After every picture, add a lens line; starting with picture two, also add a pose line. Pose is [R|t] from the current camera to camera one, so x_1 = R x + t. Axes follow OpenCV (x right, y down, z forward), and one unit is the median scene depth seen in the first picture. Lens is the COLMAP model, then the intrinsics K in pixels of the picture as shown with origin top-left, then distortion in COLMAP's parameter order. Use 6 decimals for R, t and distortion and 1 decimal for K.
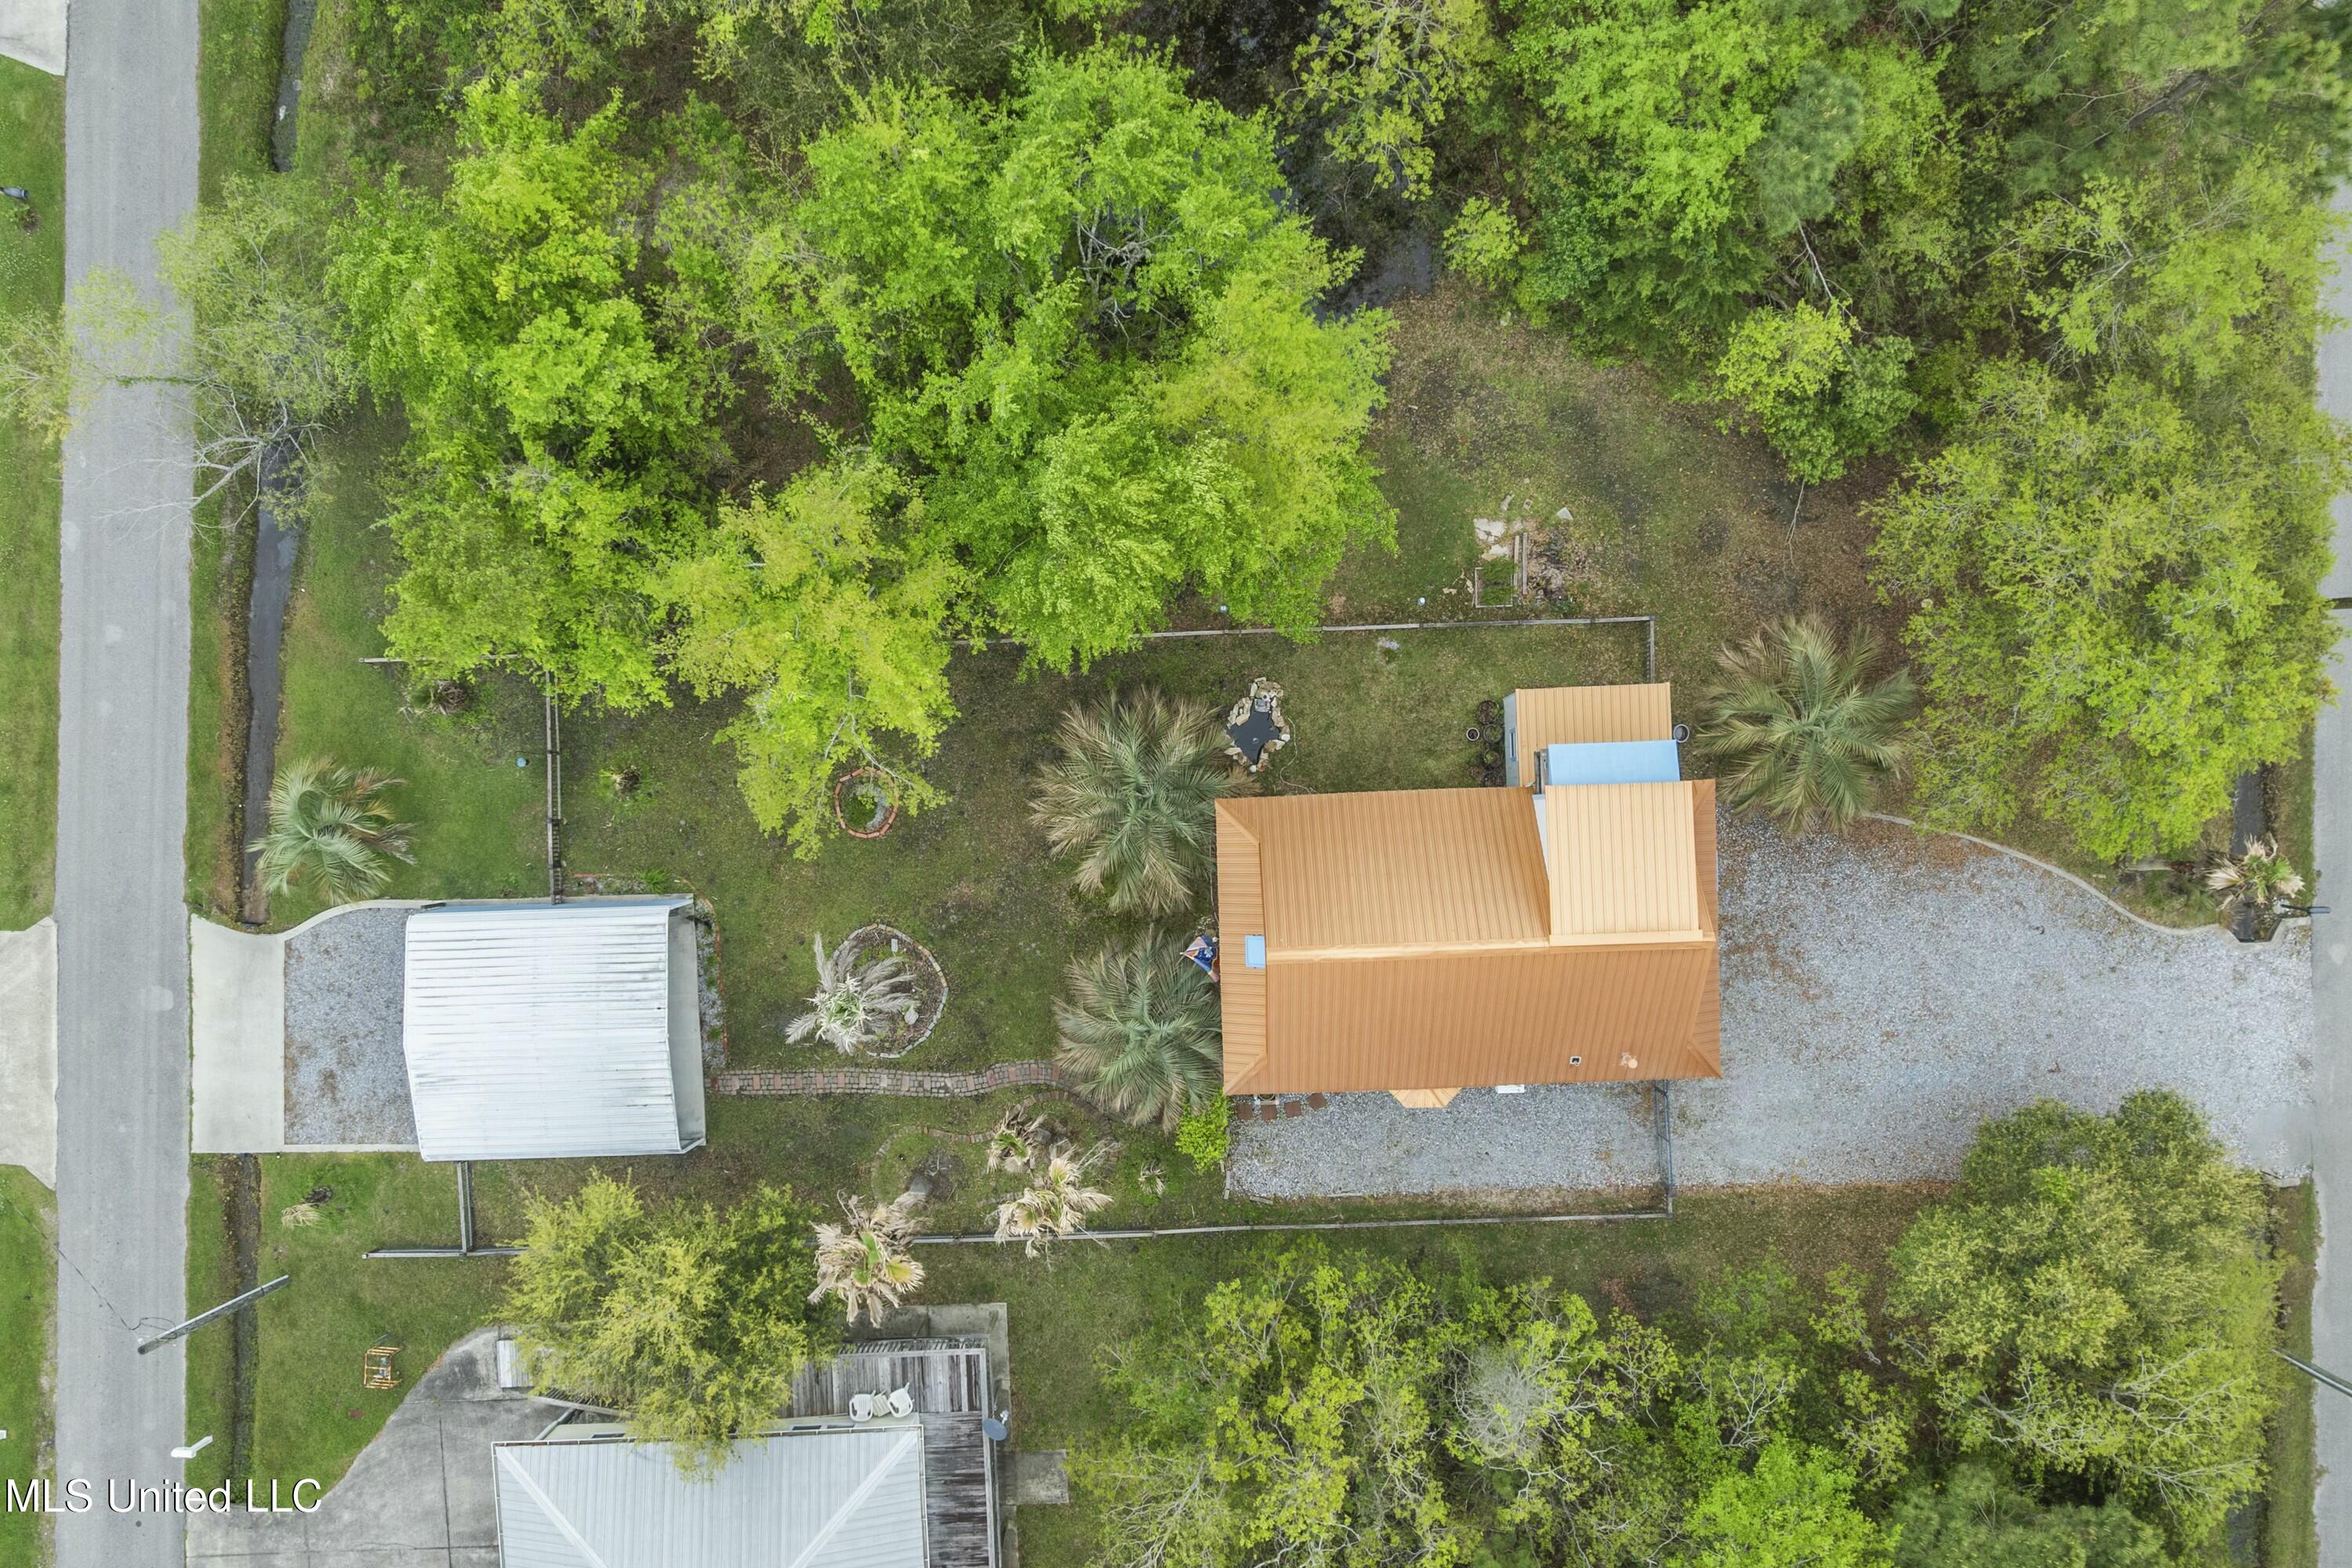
lens RADIAL K [[1614.8, 0, 1192.7], [0, 1614.8, 783.1], [0, 0, 1]] dist [-0.046318, 0.006913]
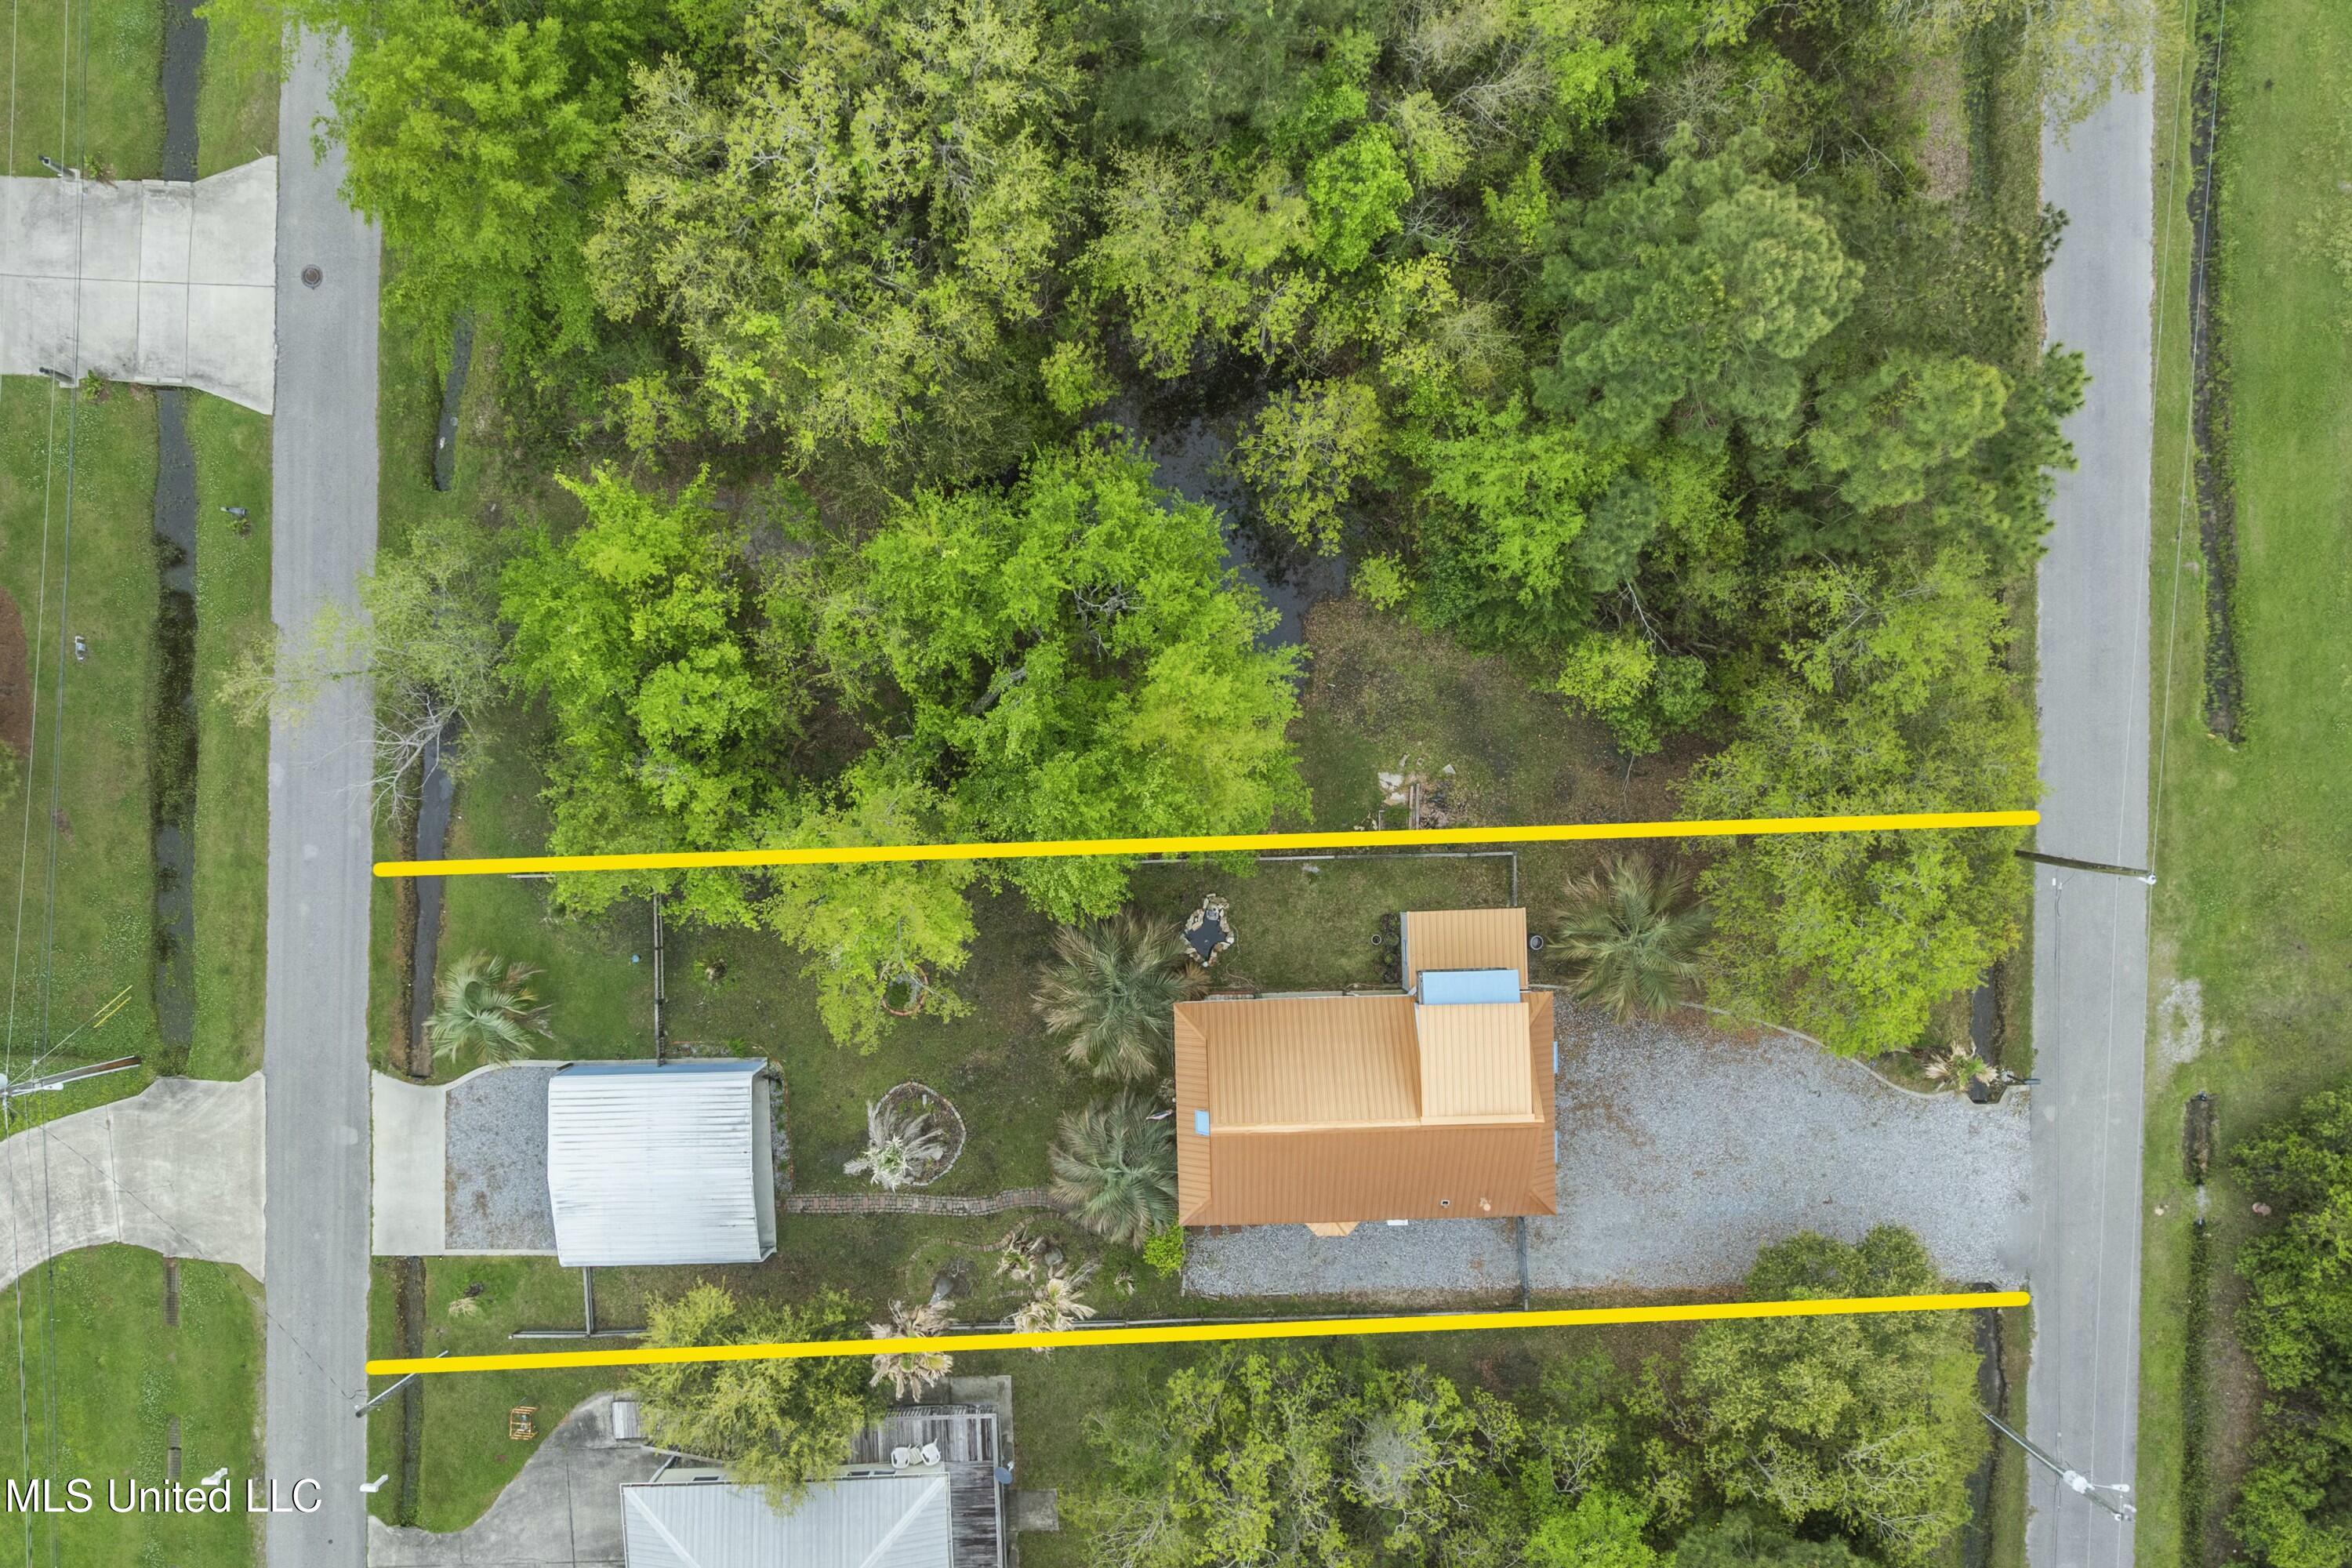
lens RADIAL K [[1684.7, 0, 1176.0], [0, 1684.7, 784.0], [0, 0, 1]] dist [-0.051354, -0.000167]
pose [[0.999985, 0.005422, 0.000332, 0.013946], [-0.005426, 0.999899, 0.013137, -0.180112], [-0.000261, -0.013139, 0.999914, -0.356279]]
